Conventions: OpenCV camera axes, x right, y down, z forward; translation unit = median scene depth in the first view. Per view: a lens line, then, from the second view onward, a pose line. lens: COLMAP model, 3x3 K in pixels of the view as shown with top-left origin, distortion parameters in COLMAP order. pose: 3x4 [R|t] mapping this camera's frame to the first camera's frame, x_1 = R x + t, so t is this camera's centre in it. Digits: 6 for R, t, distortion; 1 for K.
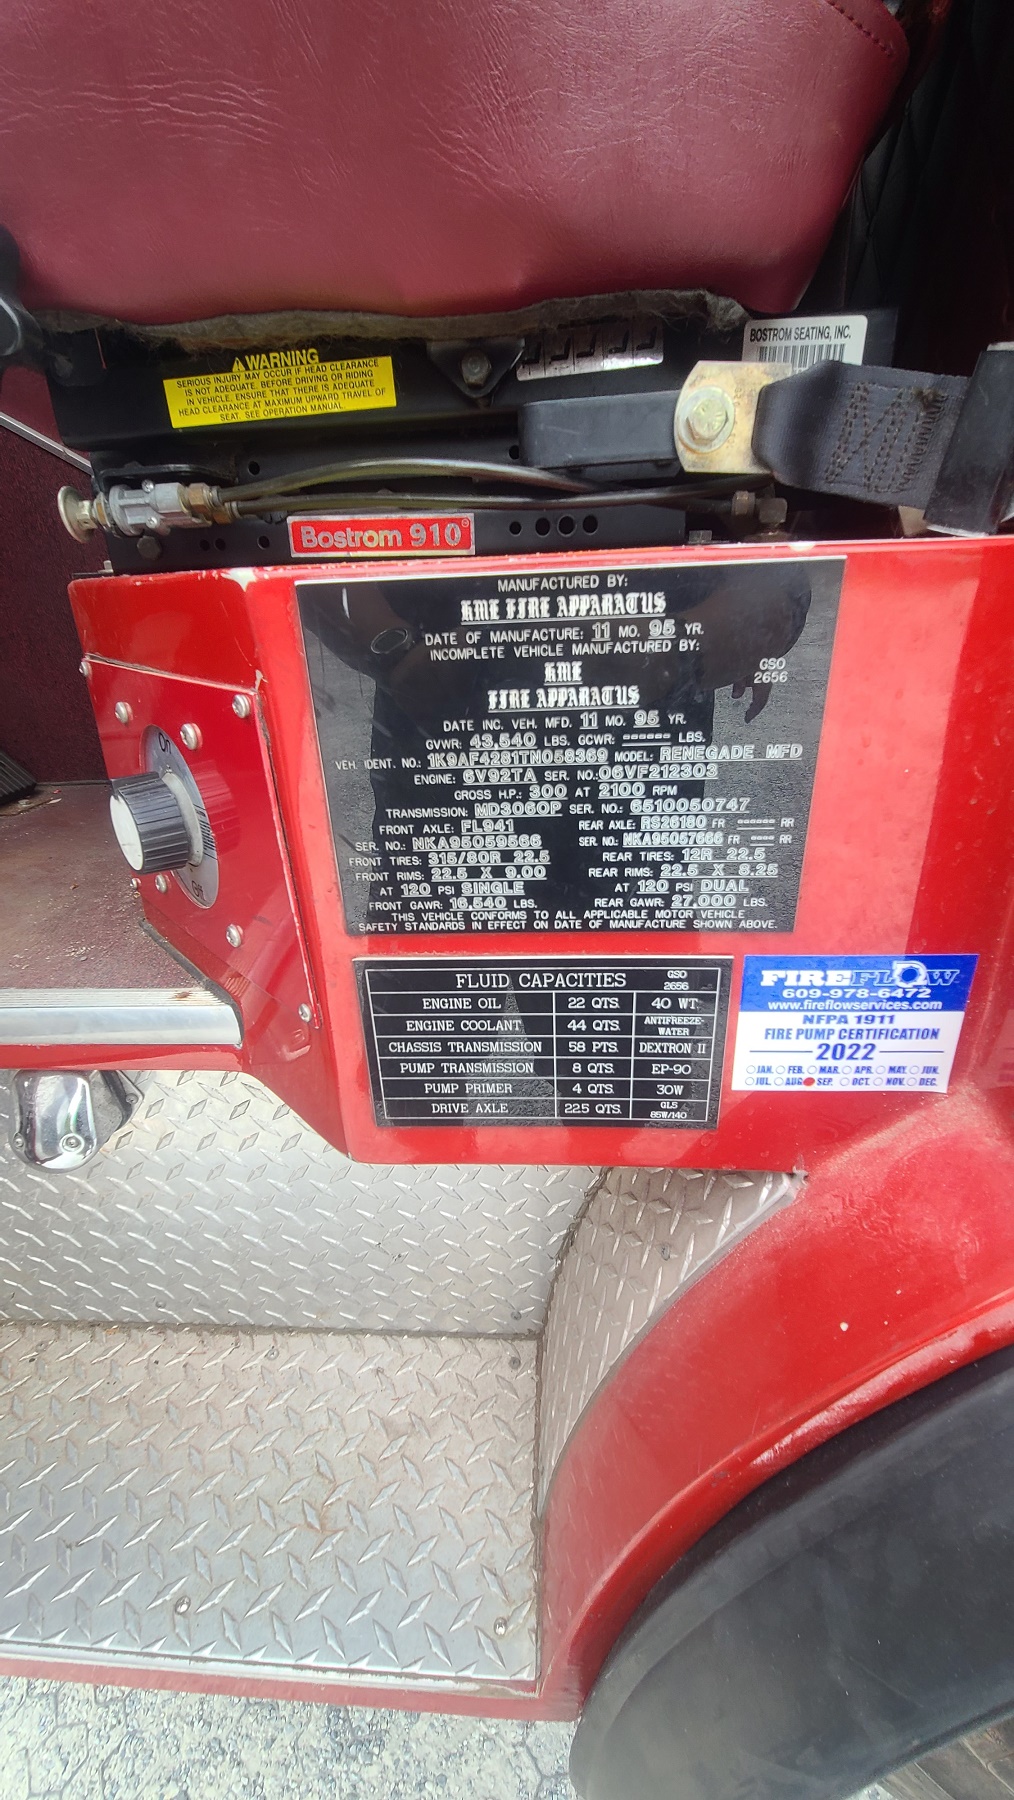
lens RADIAL K [[735.6, 0, 504.0], [0, 735.6, 898.2], [0, 0, 1]] dist [-0.000636, 0.000768]
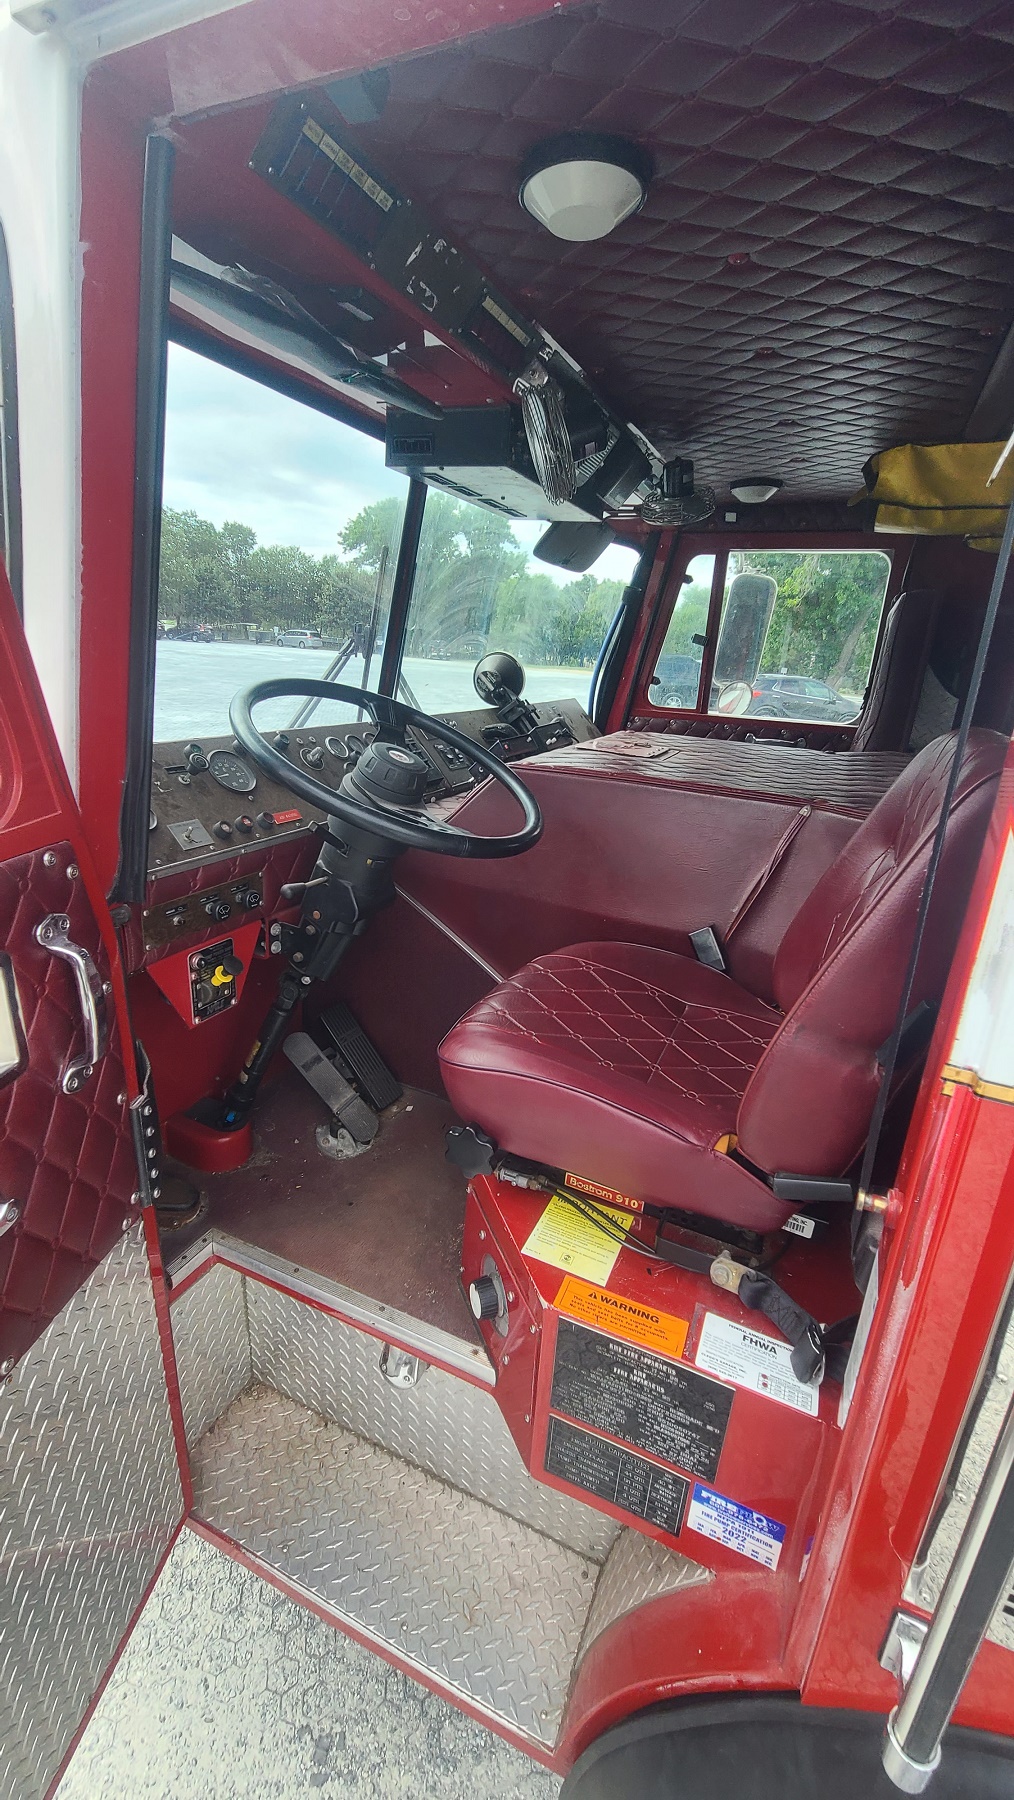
lens RADIAL K [[735.6, 0, 504.6], [0, 735.6, 901.3], [0, 0, 1]] dist [-0.000636, 0.000768]
pose [[0.931510, 0.207450, -0.298752, 0.048867], [-0.234584, 0.970388, -0.057607, -1.424853], [0.277955, 0.123744, 0.952591, -1.688926]]
